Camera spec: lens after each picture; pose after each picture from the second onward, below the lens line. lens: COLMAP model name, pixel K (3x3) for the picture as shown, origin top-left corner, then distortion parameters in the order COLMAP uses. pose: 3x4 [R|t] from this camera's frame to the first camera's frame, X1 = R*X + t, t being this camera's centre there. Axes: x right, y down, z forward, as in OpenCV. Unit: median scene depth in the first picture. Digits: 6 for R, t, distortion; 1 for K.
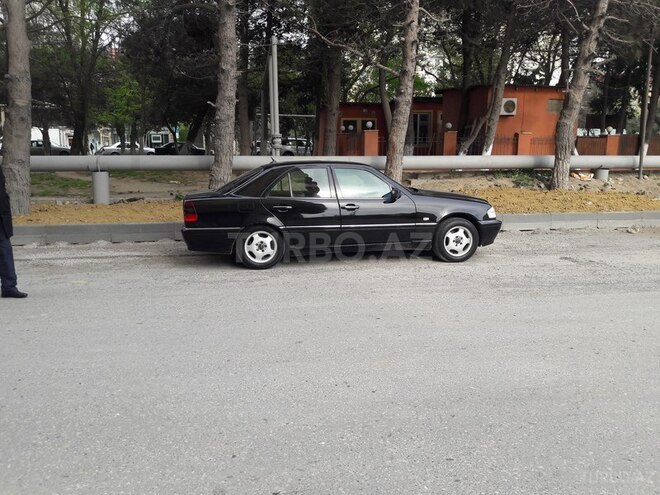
lens RADIAL K [[546.2, 0, 330.0], [0, 546.2, 247.5], [0, 0, 1]] dist [0.000255, -0.002474]
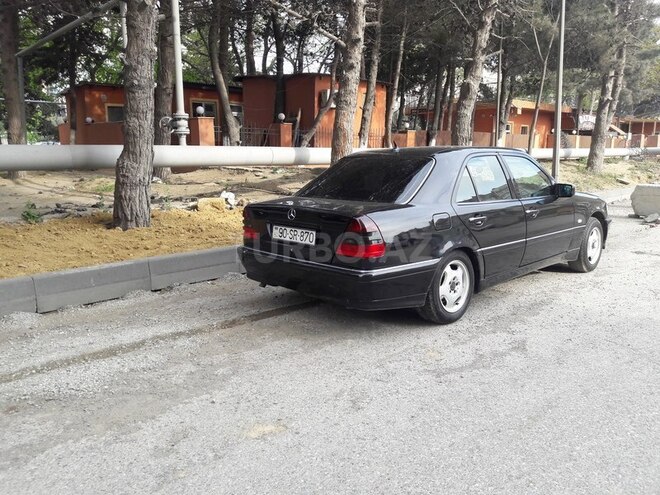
lens RADIAL K [[546.2, 0, 330.0], [0, 546.2, 247.5], [0, 0, 1]] dist [0.000255, -0.002474]
pose [[0.848318, -0.090247, 0.521740, -0.341288], [0.087190, 0.995726, 0.030468, -0.045668], [-0.522260, 0.019644, 0.852560, 0.332839]]
